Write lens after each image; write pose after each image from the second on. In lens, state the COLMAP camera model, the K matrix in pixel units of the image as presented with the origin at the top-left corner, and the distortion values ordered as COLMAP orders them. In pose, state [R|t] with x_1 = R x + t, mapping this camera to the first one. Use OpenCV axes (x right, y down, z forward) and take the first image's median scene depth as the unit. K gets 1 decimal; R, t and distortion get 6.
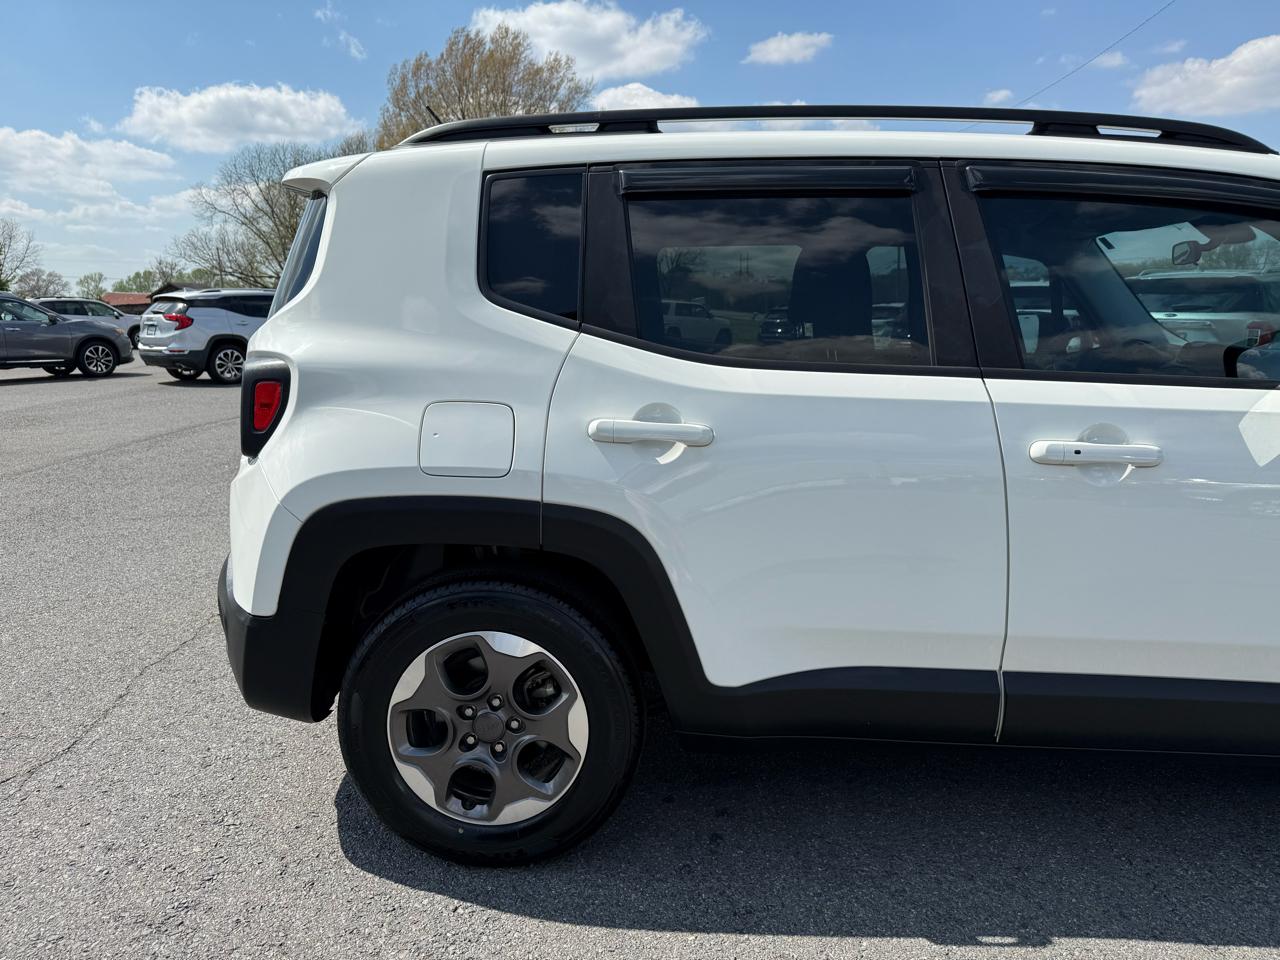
lens RADIAL K [[916.5, 0, 639.0], [0, 916.5, 482.0], [0, 0, 1]] dist [0.025441, -0.026995]
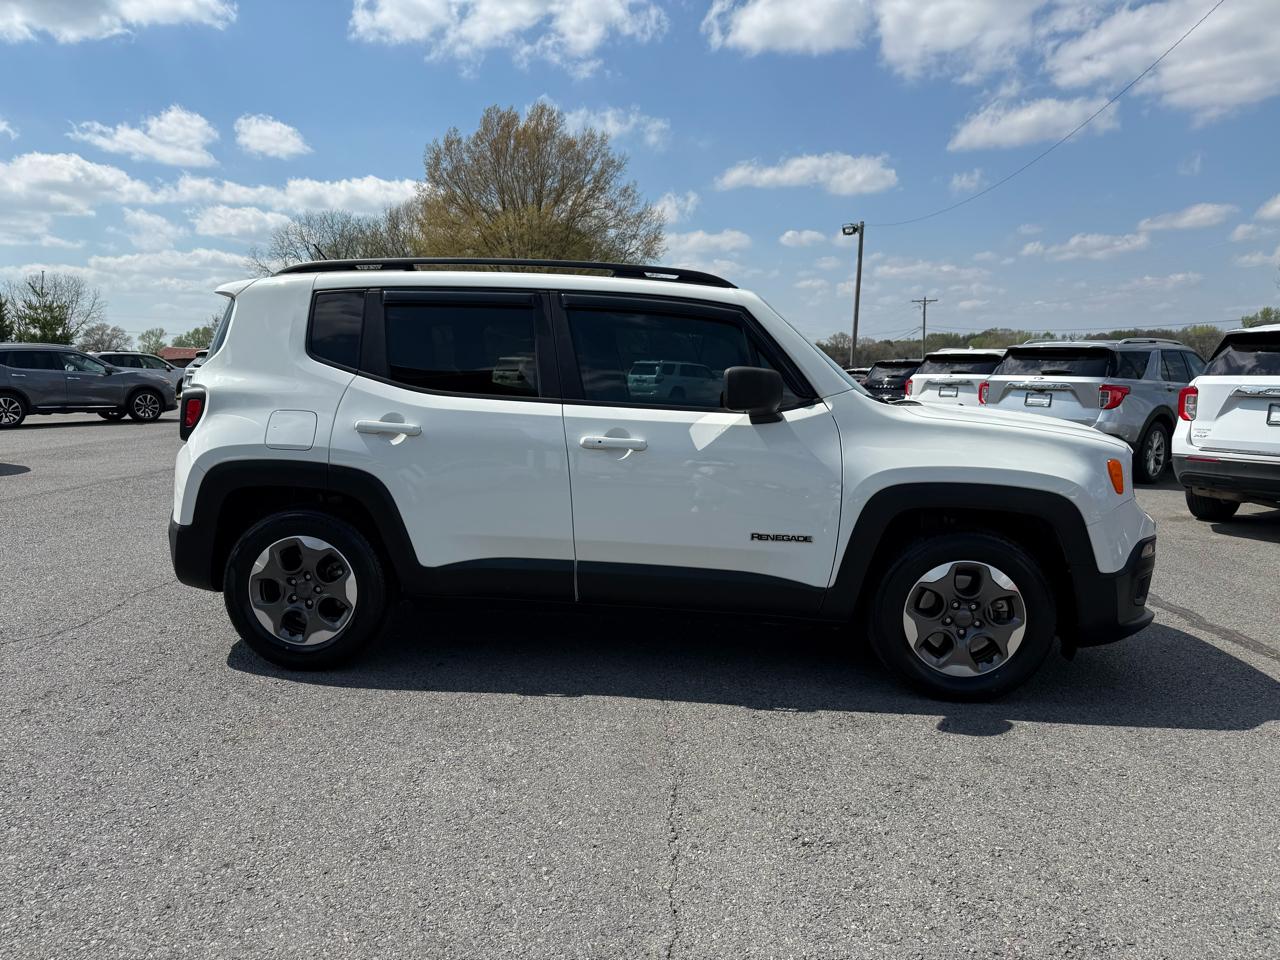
lens RADIAL K [[916.5, 0, 637.6], [0, 916.5, 480.0], [0, 0, 1]] dist [0.025441, -0.026995]
pose [[0.998809, 0.021099, -0.043990, 0.568471], [-0.024006, 0.997489, -0.066635, 0.153985], [0.042474, 0.067611, 0.996807, -0.797828]]
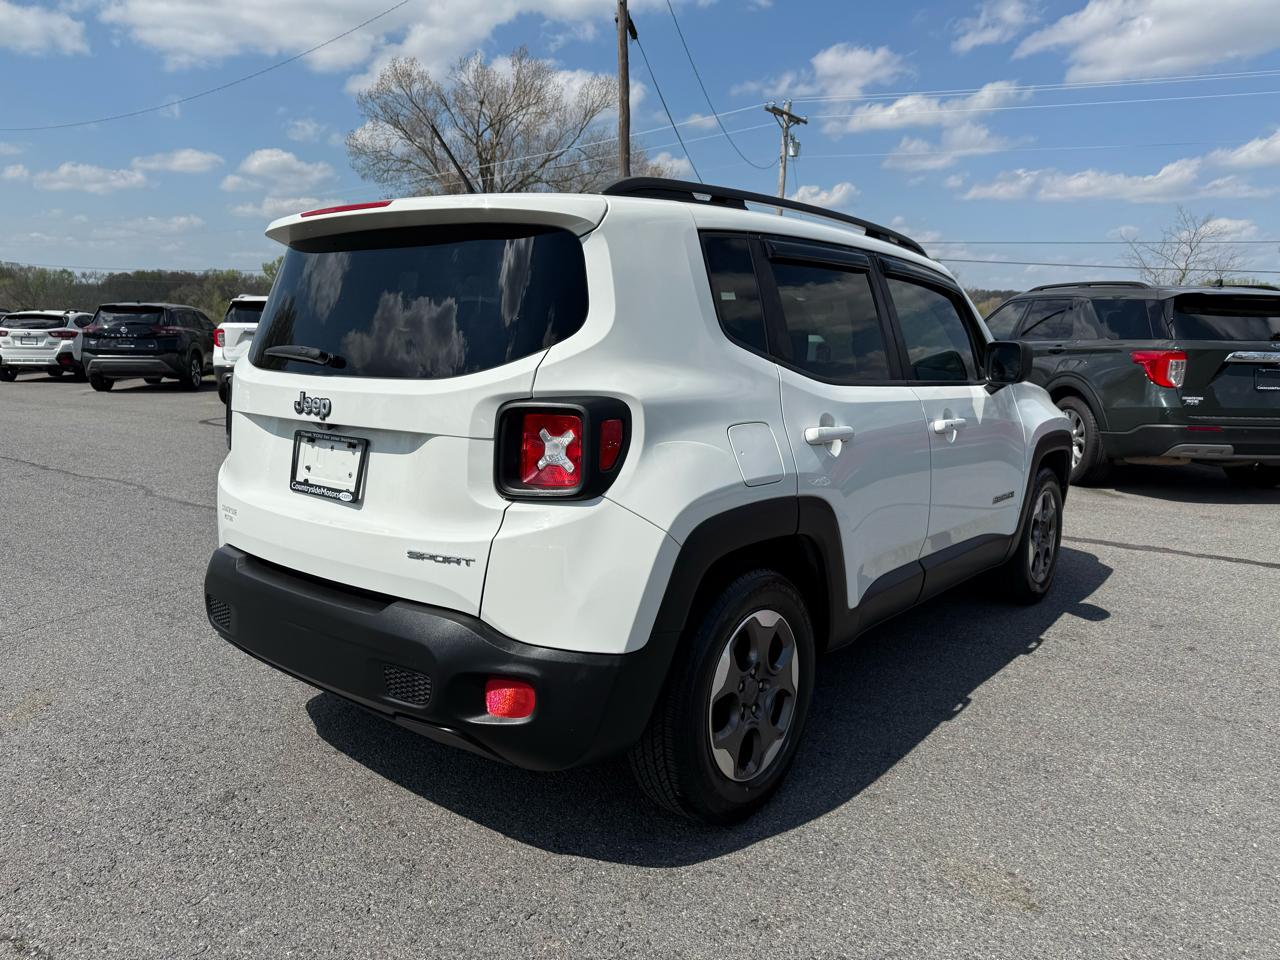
lens RADIAL K [[916.5, 0, 641.6], [0, 916.5, 483.3], [0, 0, 1]] dist [0.025441, -0.026995]
pose [[0.574628, -0.127040, 0.808495, -1.173294], [0.134979, 0.989062, 0.059478, -0.095052], [-0.807207, 0.074952, 0.585490, 0.391988]]
